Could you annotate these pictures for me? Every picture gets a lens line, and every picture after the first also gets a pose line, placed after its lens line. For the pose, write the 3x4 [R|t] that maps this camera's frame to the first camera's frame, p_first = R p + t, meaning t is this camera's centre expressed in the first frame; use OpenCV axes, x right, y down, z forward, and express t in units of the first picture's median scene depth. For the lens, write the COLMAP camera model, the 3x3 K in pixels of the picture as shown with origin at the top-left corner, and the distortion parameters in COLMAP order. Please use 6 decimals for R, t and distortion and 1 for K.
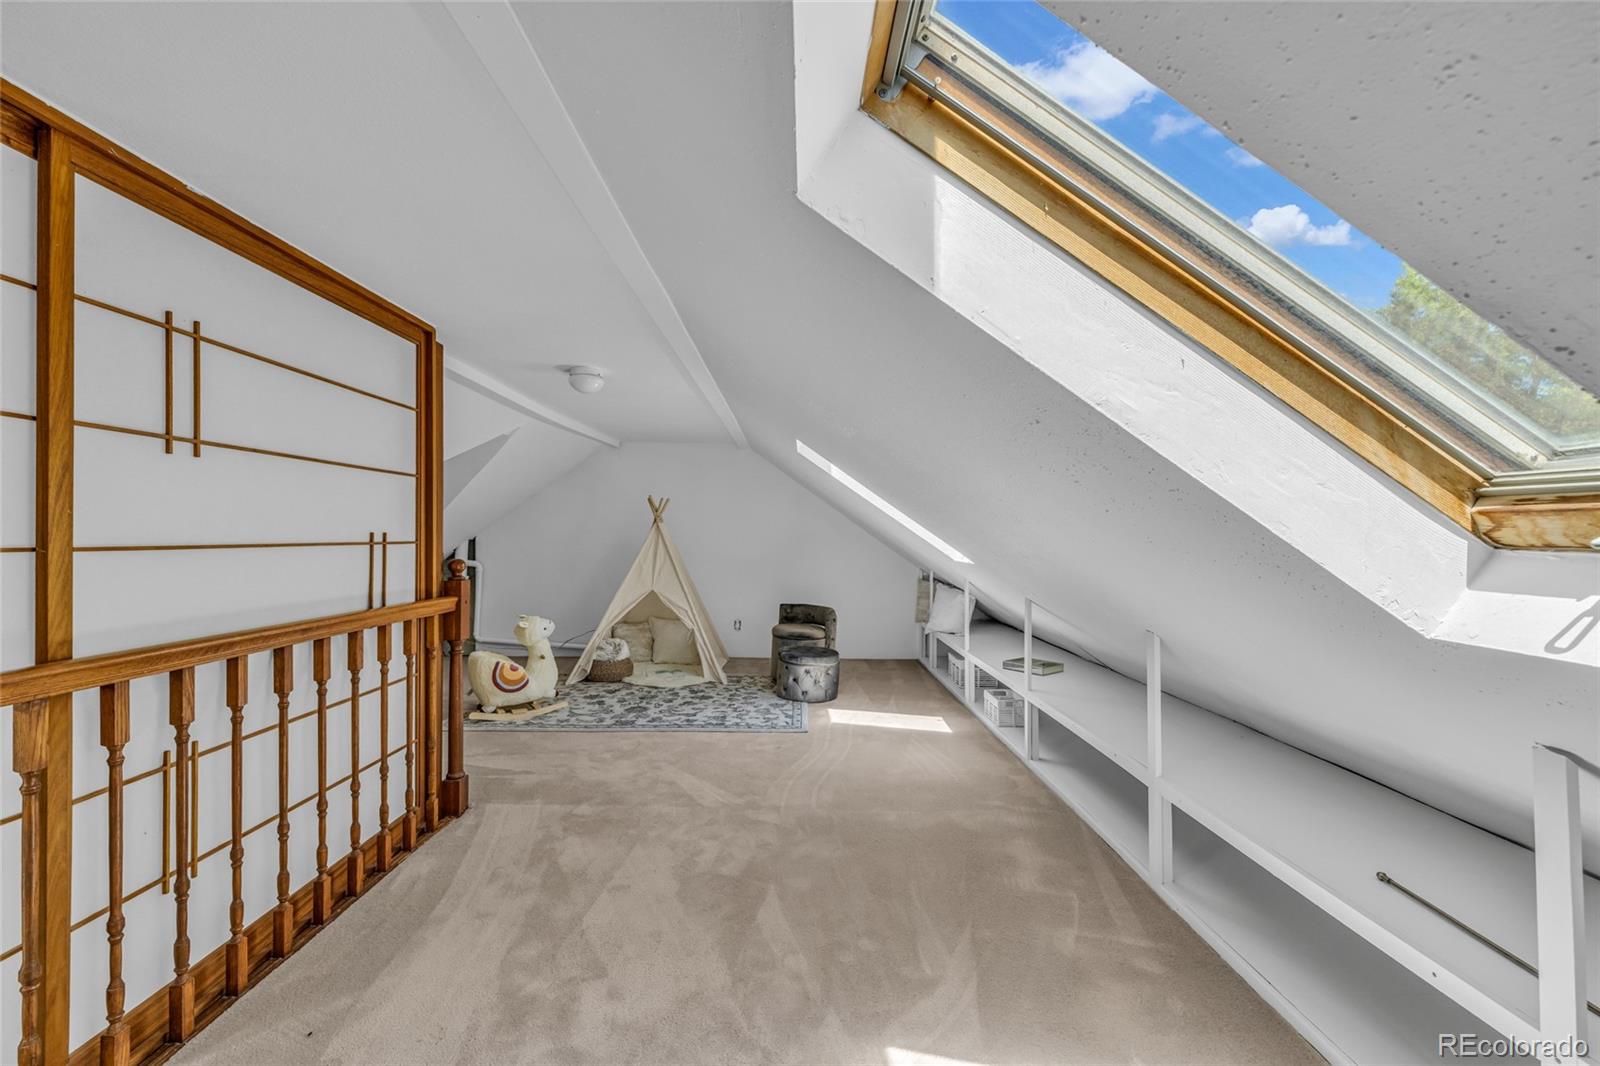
lens RADIAL K [[680.1, 0, 800.9], [0, 680.1, 529.8], [0, 0, 1]] dist [0.001514, 0.000017]
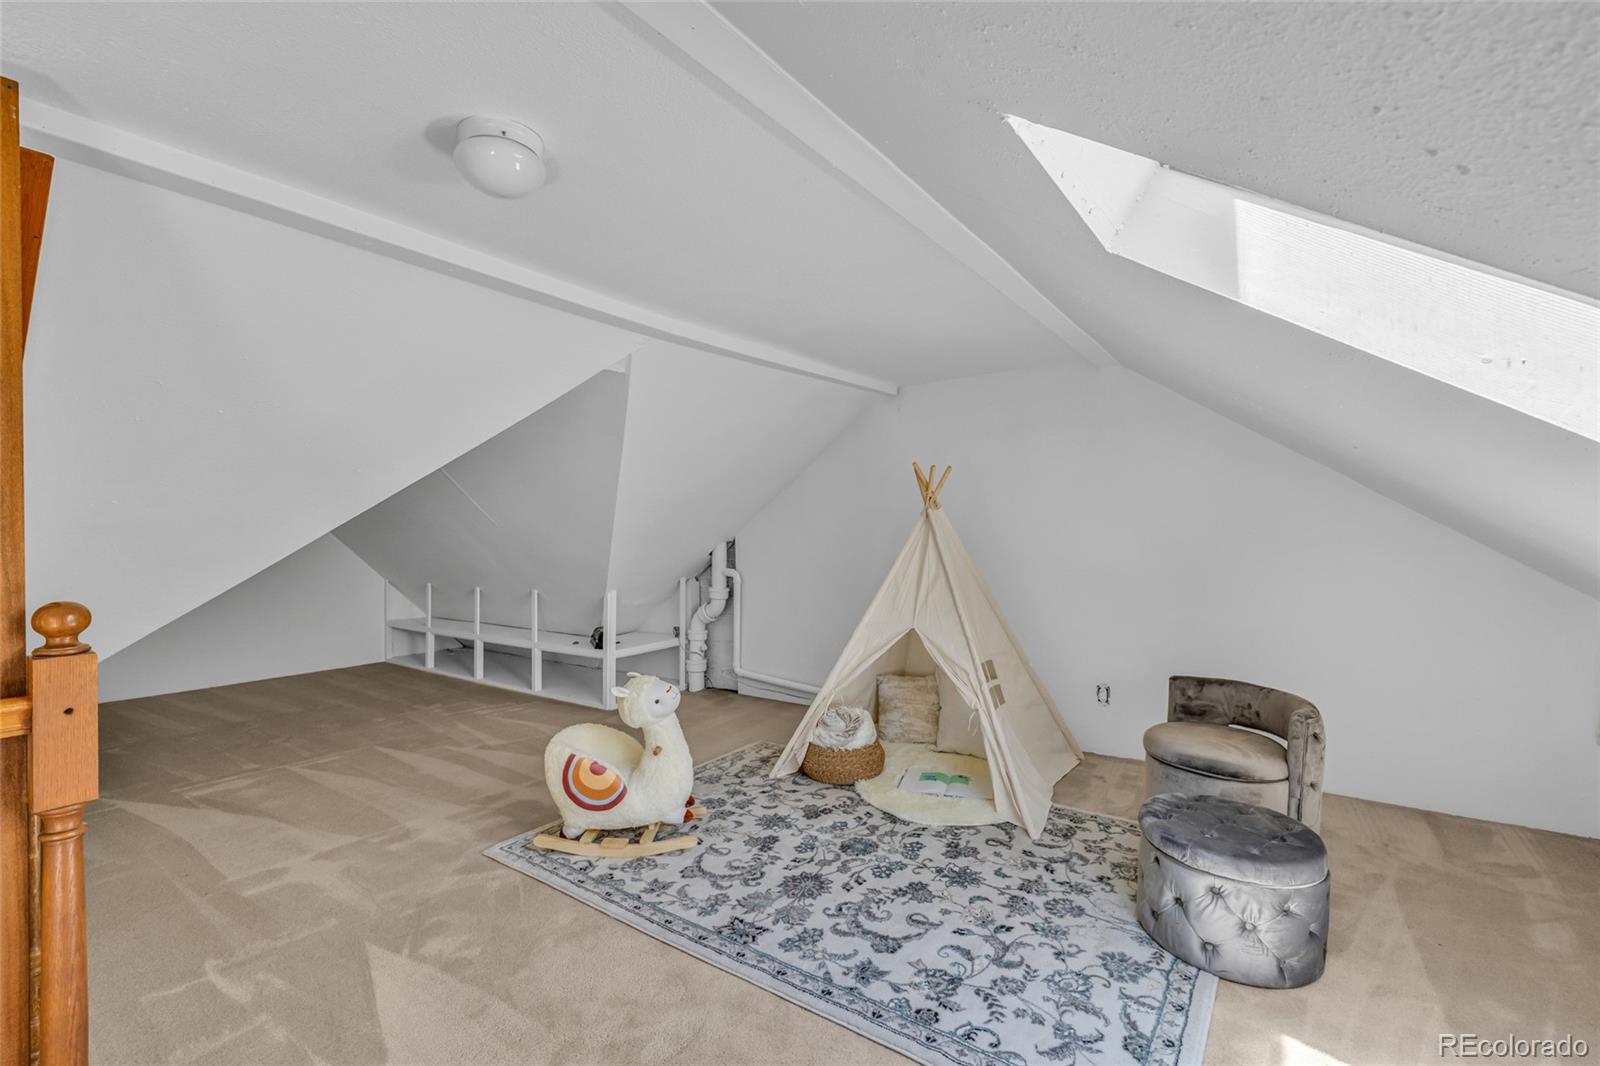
lens RADIAL K [[680.1, 0, 800.9], [0, 680.1, 529.8], [0, 0, 1]] dist [0.001514, 0.000017]
pose [[0.801641, -0.023006, -0.597363, 0.049056], [0.025183, 0.999672, -0.004706, 0.007190], [0.597275, -0.011271, 0.801957, 0.517668]]
